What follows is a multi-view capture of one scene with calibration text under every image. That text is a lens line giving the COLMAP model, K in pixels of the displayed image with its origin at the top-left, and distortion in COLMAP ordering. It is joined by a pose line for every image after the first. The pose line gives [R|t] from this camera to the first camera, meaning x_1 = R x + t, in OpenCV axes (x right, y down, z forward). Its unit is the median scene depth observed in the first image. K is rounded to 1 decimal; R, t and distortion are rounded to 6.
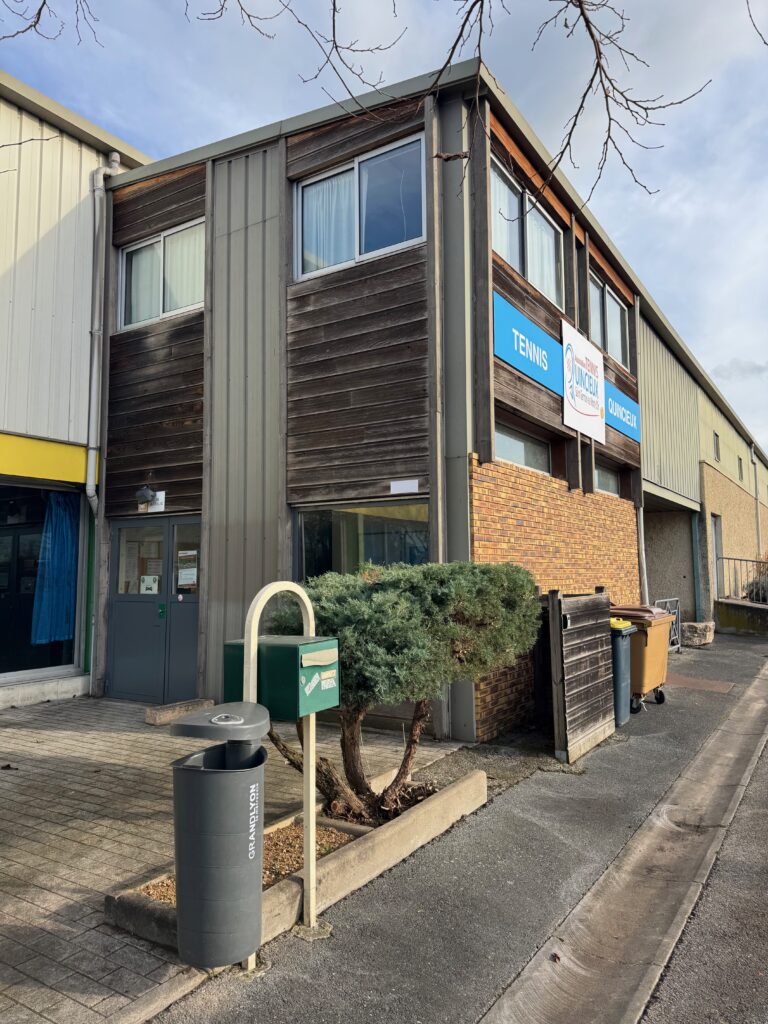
lens RADIAL K [[723.3, 0, 384.0], [0, 723.3, 512.0], [0, 0, 1]] dist [0.001335, -0.004463]
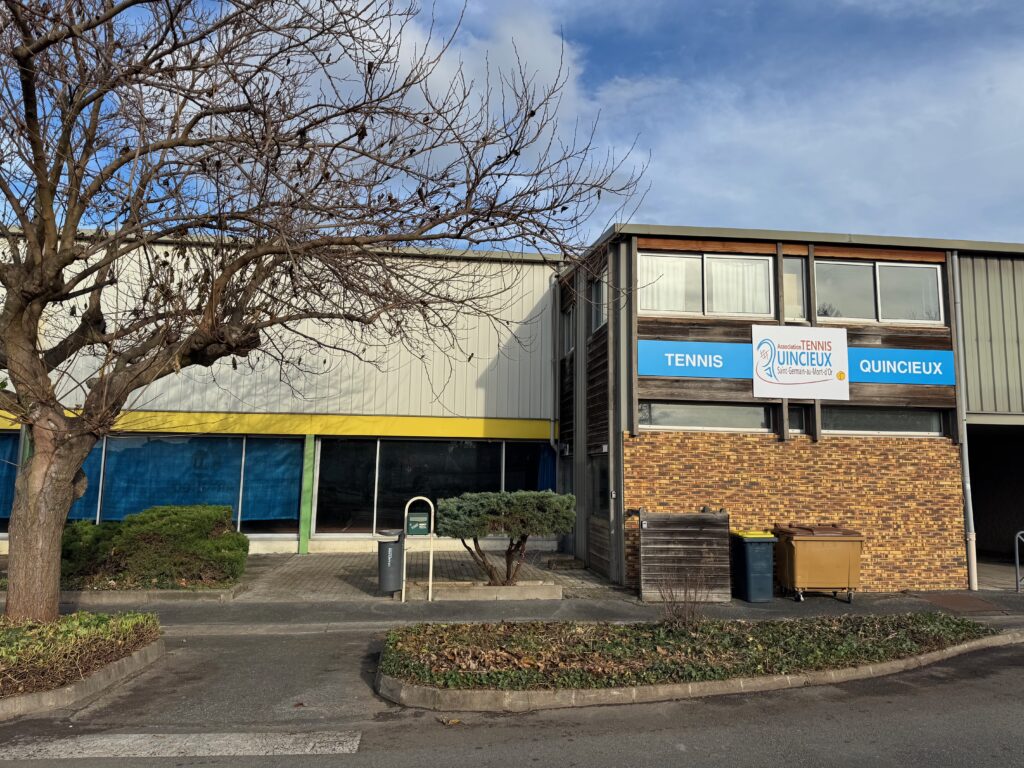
lens RADIAL K [[723.3, 0, 512.0], [0, 723.3, 384.0], [0, 0, 1]] dist [0.001335, -0.004463]
pose [[0.630340, -0.068665, -0.773276, 1.025185], [0.037118, 0.997607, -0.058328, -0.077171], [0.775431, 0.008064, 0.631381, -0.297961]]
